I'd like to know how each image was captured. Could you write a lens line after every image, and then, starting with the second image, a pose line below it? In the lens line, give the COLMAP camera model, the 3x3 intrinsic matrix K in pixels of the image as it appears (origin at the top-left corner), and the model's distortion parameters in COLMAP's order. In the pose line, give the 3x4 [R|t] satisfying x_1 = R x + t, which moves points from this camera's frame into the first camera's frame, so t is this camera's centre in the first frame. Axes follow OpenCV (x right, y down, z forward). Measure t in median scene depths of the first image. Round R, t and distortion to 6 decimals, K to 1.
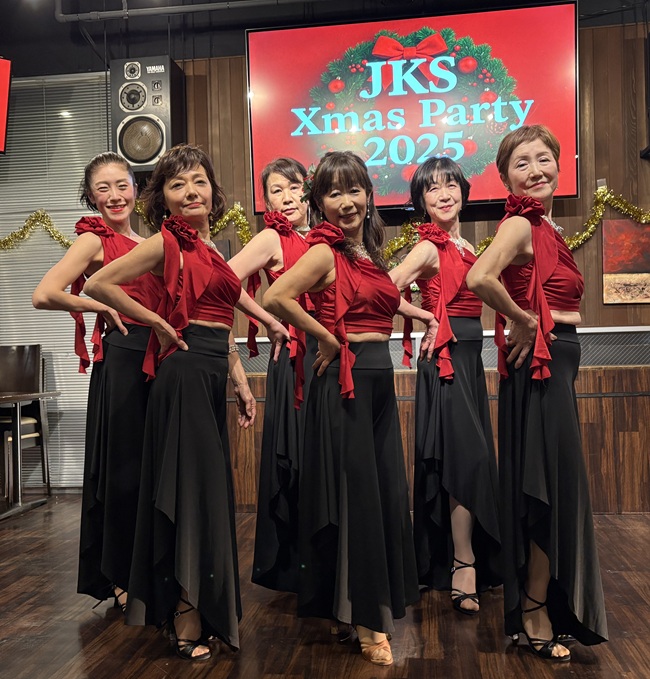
lens RADIAL K [[723.1, 0, 336.8], [0, 723.1, 349.1], [0, 0, 1]] dist [-0.008178, 0.038645]
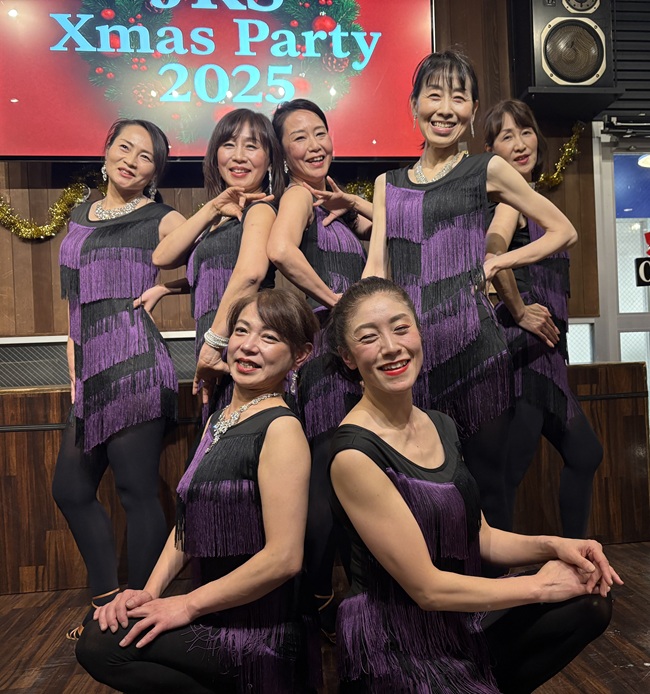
lens RADIAL K [[693.6, 0, 386.7], [0, 693.6, 349.5], [0, 0, 1]] dist [0.007725, 0.022054]
pose [[0.963806, -0.012429, 0.266315, 0.068973], [0.014531, 0.999877, -0.005925, 0.005133], [-0.266208, 0.009581, 0.963868, 0.260694]]
